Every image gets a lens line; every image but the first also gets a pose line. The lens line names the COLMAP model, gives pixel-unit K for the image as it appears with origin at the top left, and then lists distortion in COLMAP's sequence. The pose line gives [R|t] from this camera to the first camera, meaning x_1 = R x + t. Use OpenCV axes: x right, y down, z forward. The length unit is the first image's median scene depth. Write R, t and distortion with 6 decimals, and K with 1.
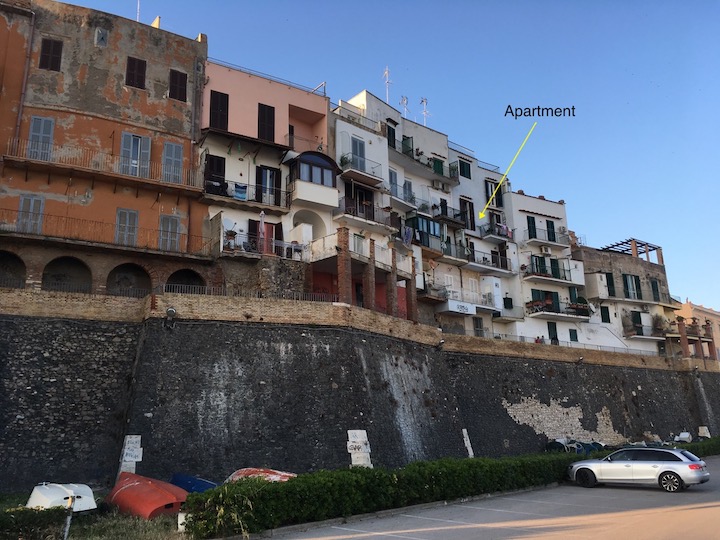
lens RADIAL K [[605.0, 0, 361.3], [0, 605.0, 277.1], [0, 0, 1]] dist [0.076327, -0.120326]
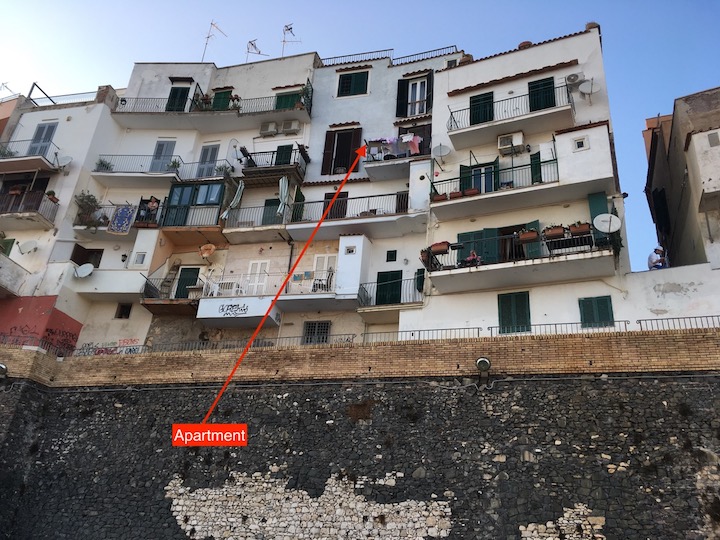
lens RADIAL K [[605.0, 0, 361.3], [0, 605.0, 277.1], [0, 0, 1]] dist [0.076327, -0.120326]
pose [[0.567653, -0.302270, -0.765769, 0.630725], [0.120922, 0.950683, -0.285623, 0.185416], [0.814339, 0.069536, 0.576209, 0.759639]]
